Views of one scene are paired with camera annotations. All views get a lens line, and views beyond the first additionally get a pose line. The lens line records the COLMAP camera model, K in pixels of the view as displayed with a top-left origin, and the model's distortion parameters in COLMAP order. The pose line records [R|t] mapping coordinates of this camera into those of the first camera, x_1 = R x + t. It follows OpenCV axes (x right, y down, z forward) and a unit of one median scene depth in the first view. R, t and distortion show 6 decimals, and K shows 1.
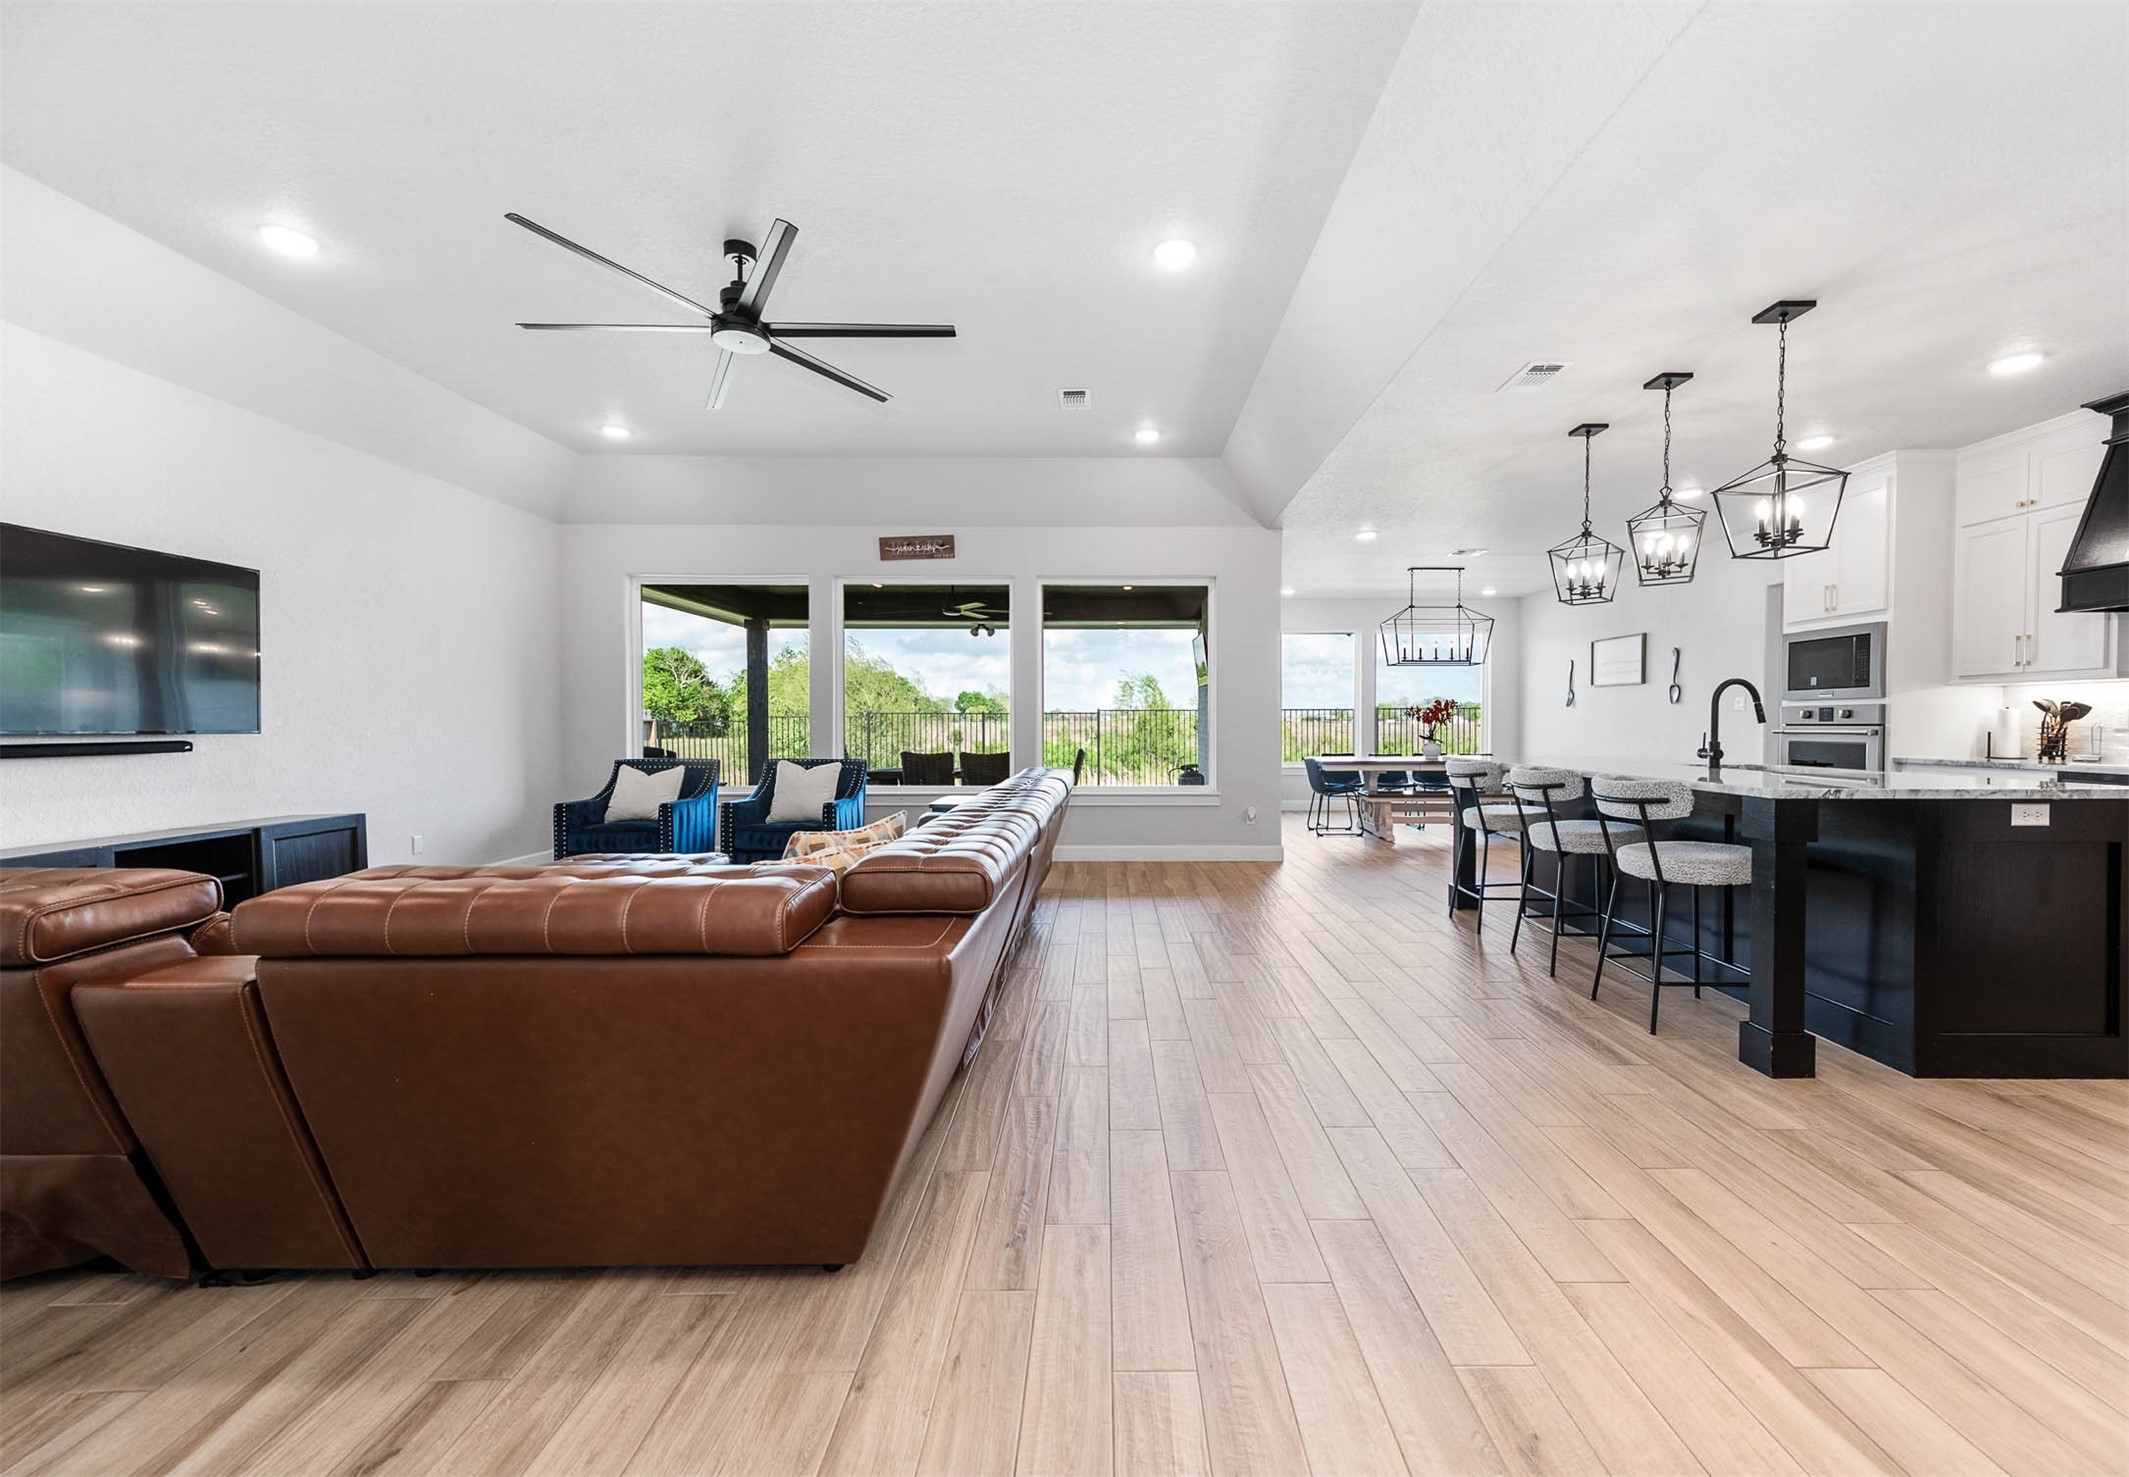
lens RADIAL K [[880.6, 0, 1078.2], [0, 880.6, 727.5], [0, 0, 1]] dist [0.000569, 0.000211]
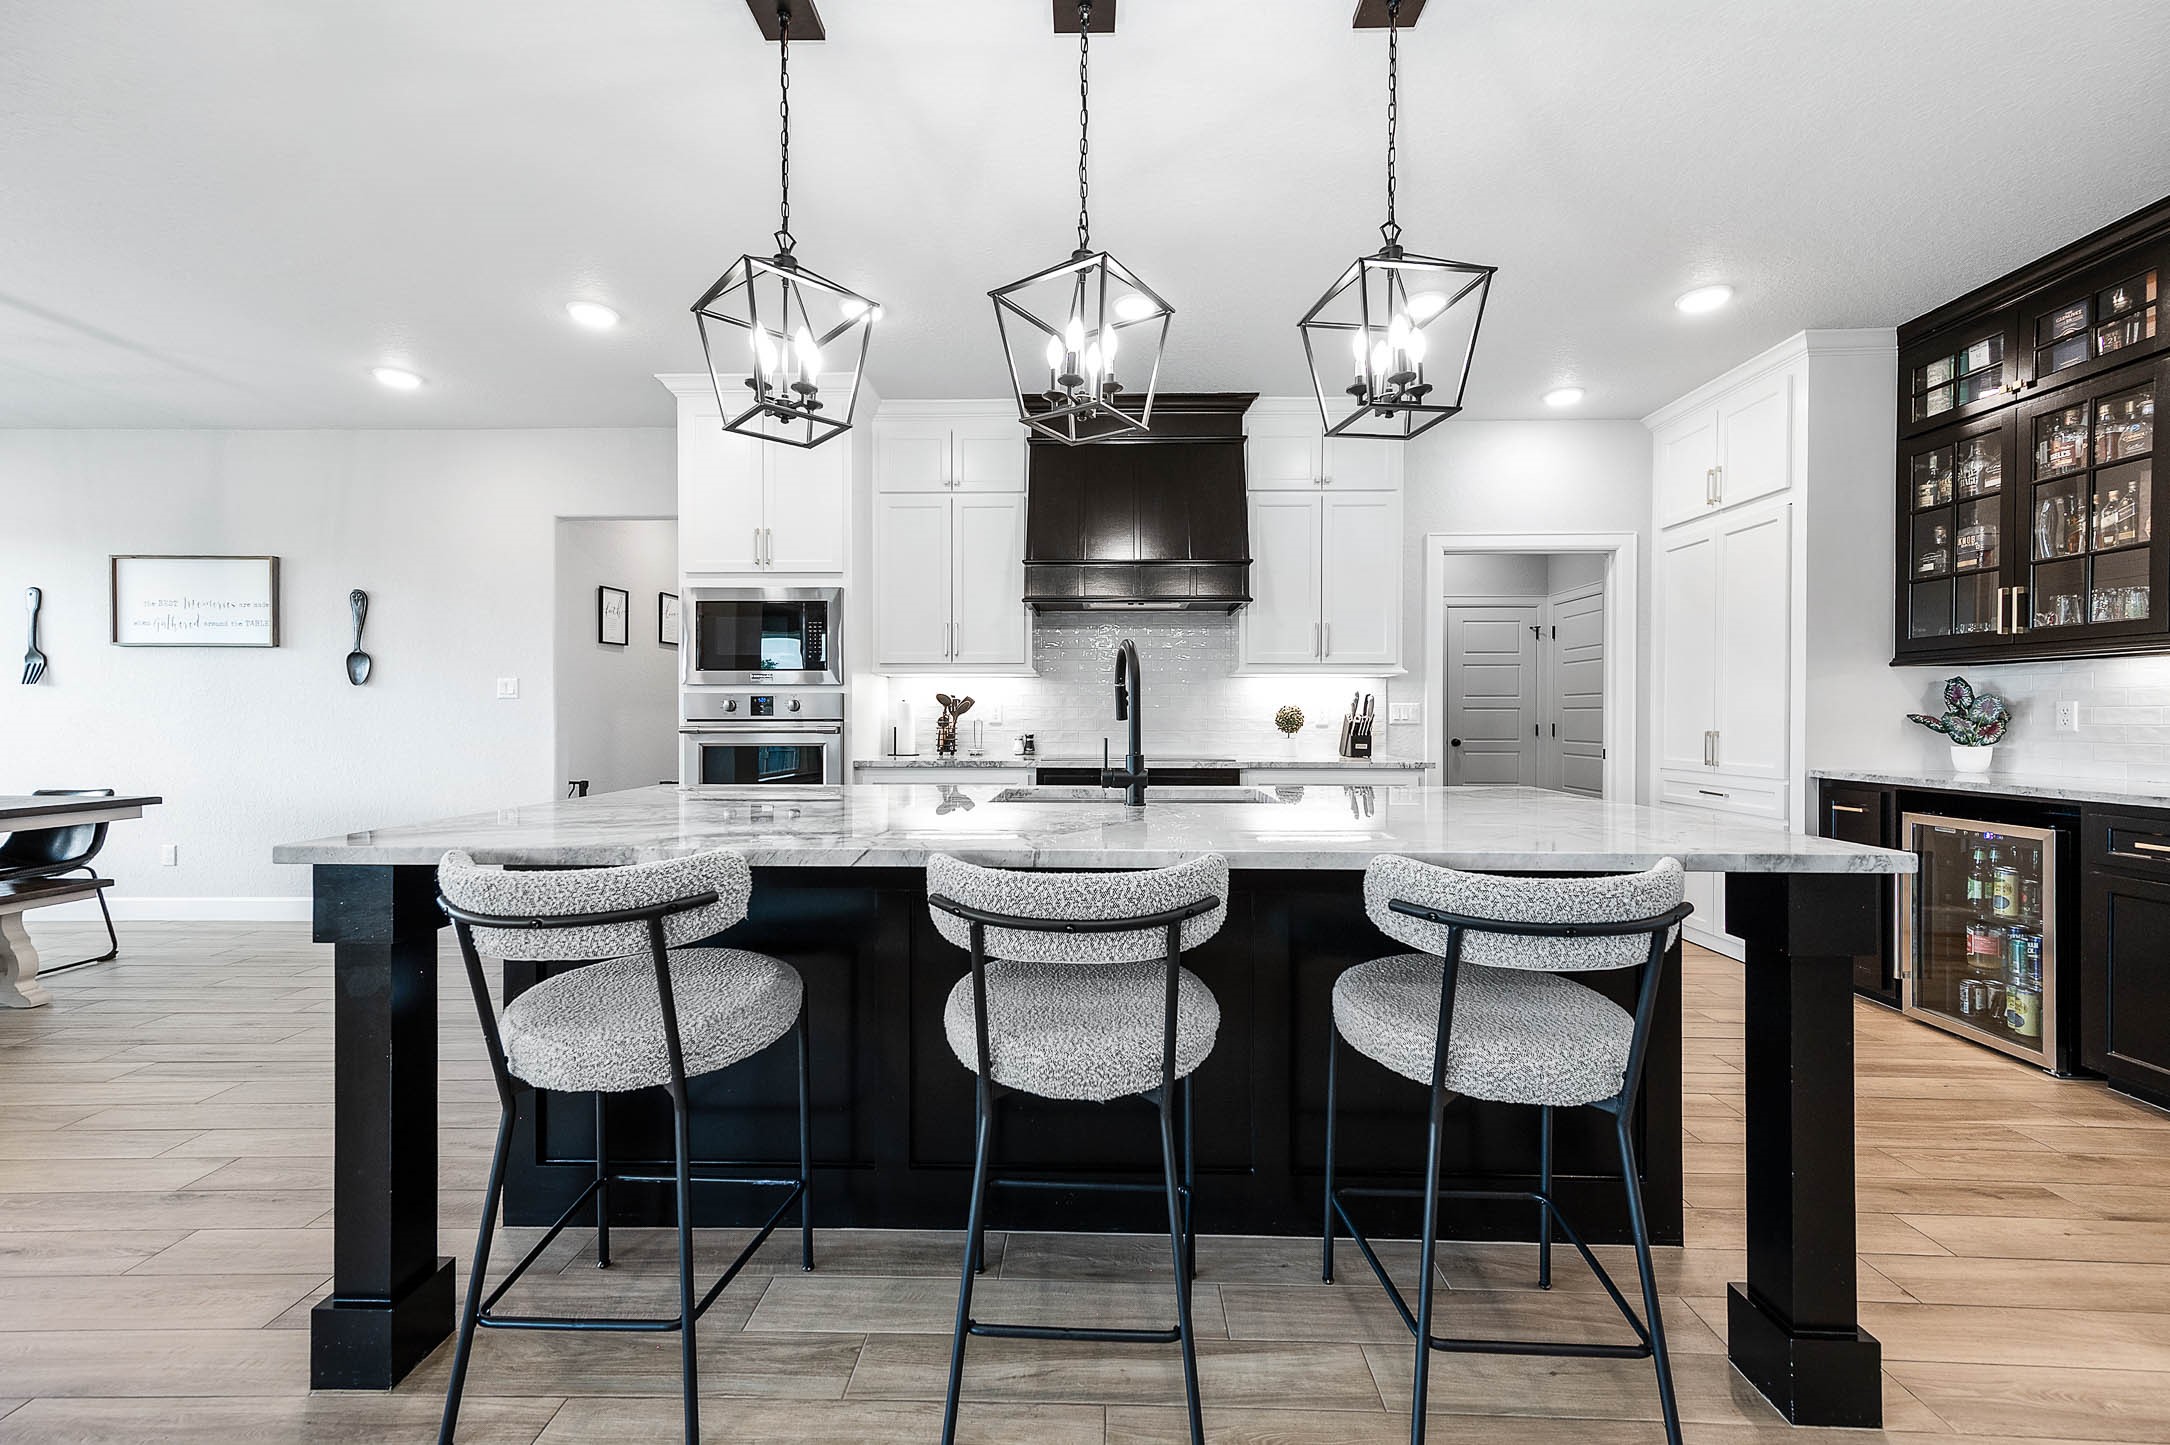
lens RADIAL K [[848.0, 0, 1084.1], [0, 848.0, 721.4], [0, 0, 1]] dist [0.011927, 0.000608]
pose [[0.001273, -0.008108, 0.999966, 0.174557], [0.006755, 0.999944, 0.008099, -0.007309], [-0.999976, 0.006744, 0.001327, 0.854659]]
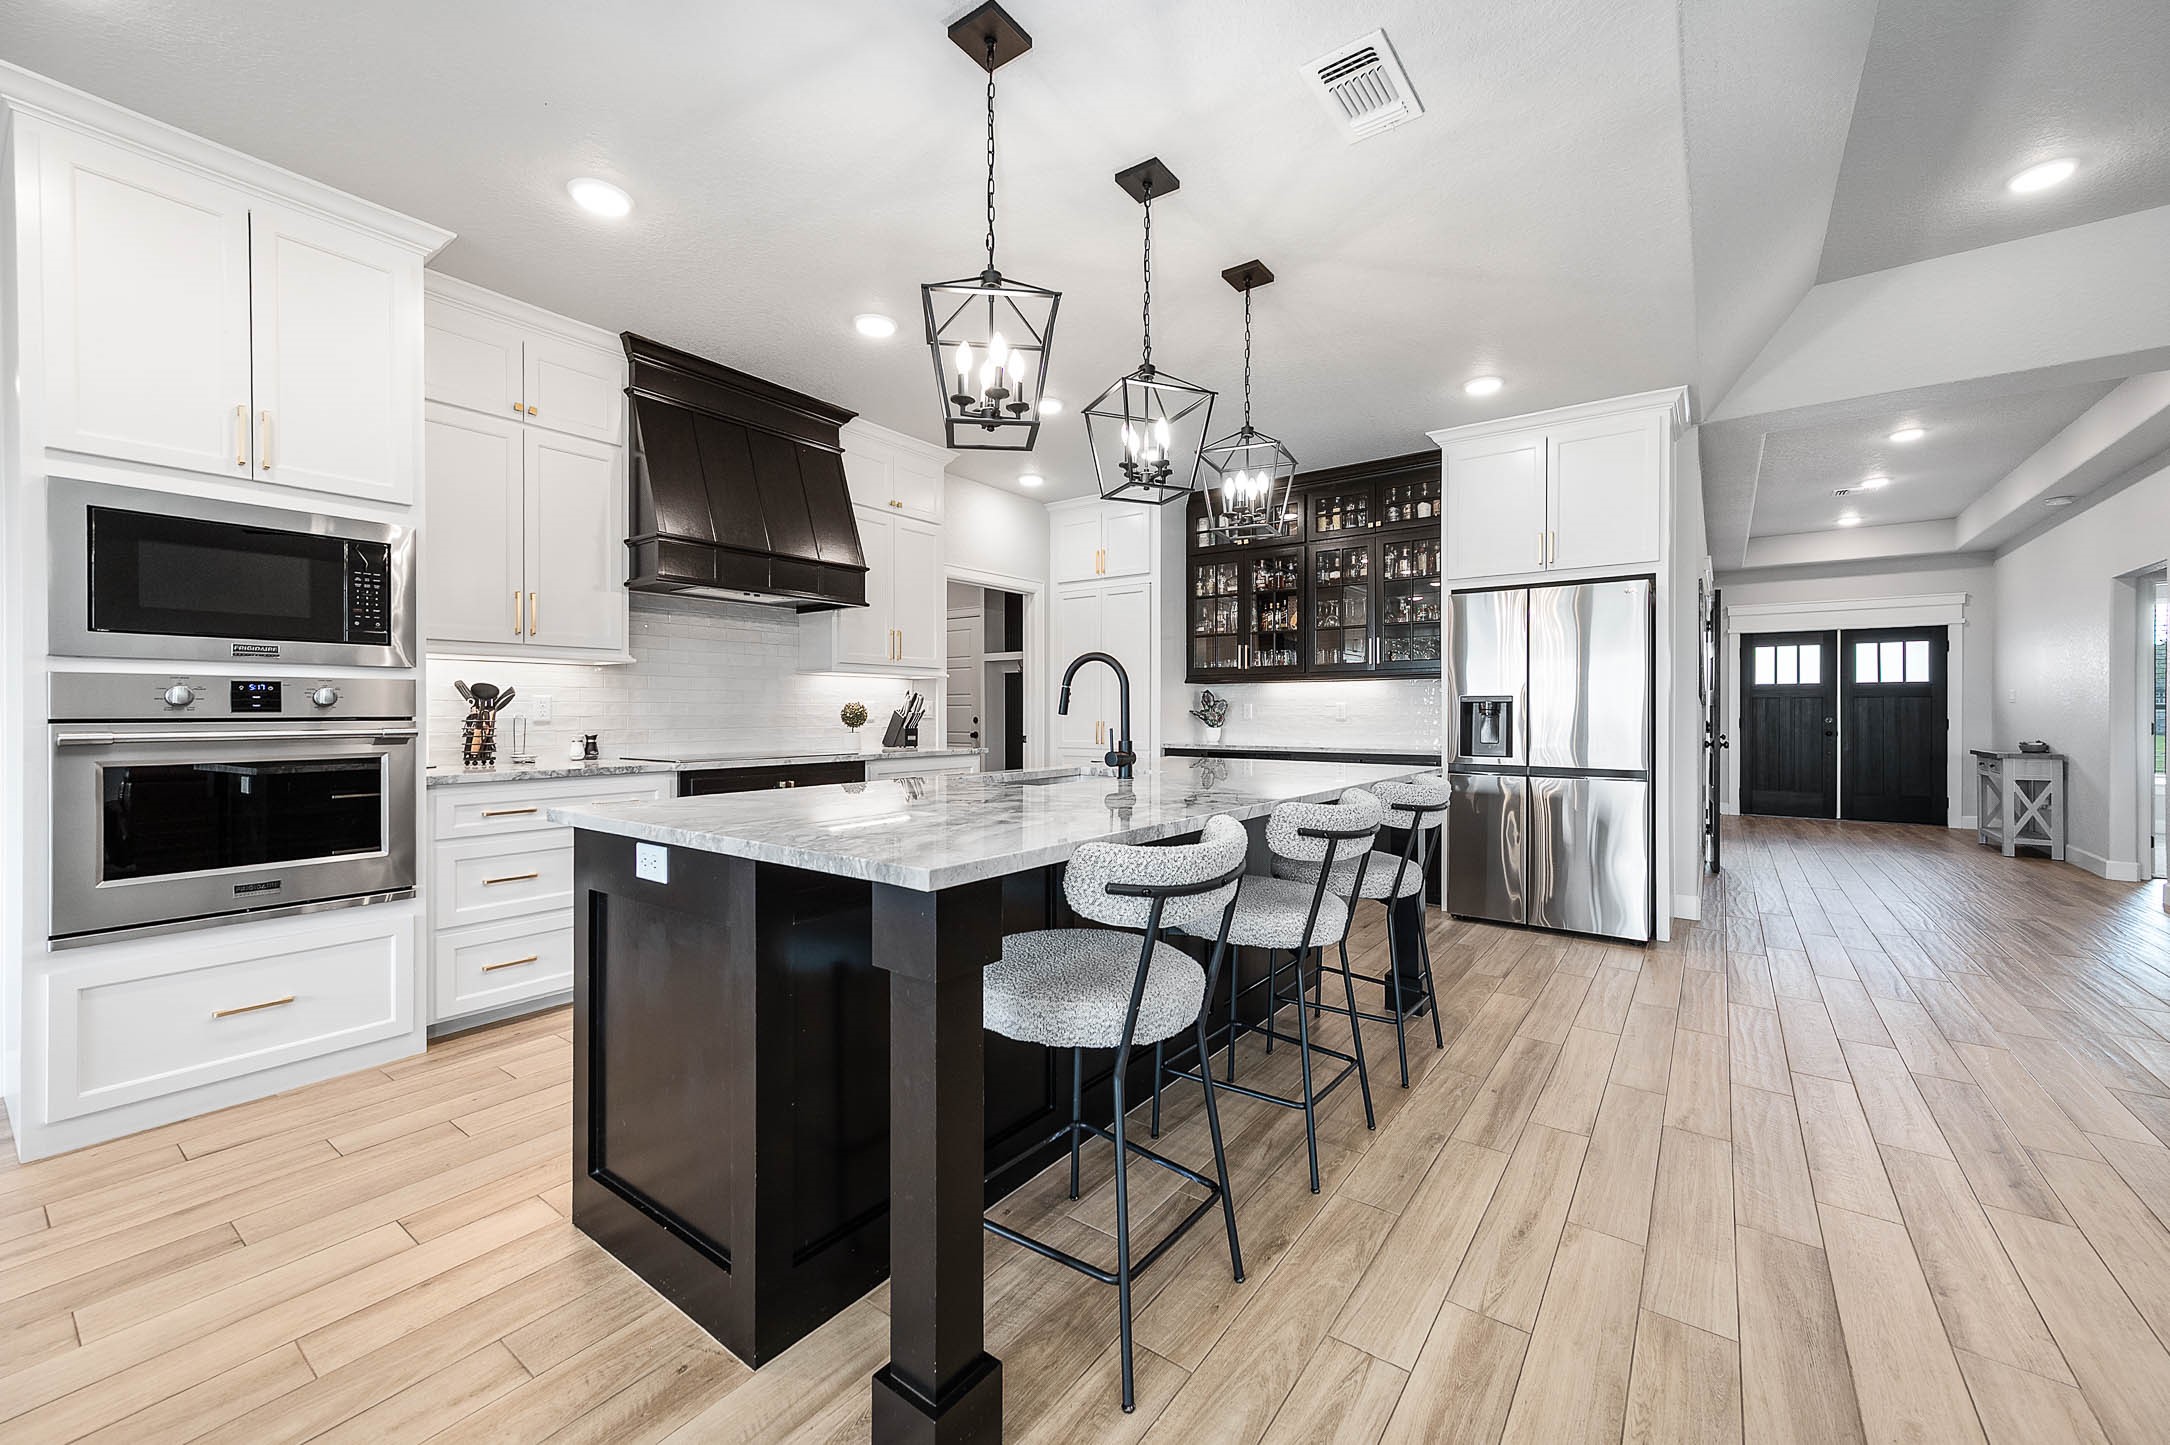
lens RADIAL K [[848.0, 0, 1088.4], [0, 848.0, 711.2], [0, 0, 1]] dist [0.011927, 0.000608]
pose [[-0.818763, 0.001028, 0.574131, 0.294185], [0.005122, 0.999972, 0.005513, -0.009396], [-0.574109, 0.007454, -0.818745, 1.297739]]
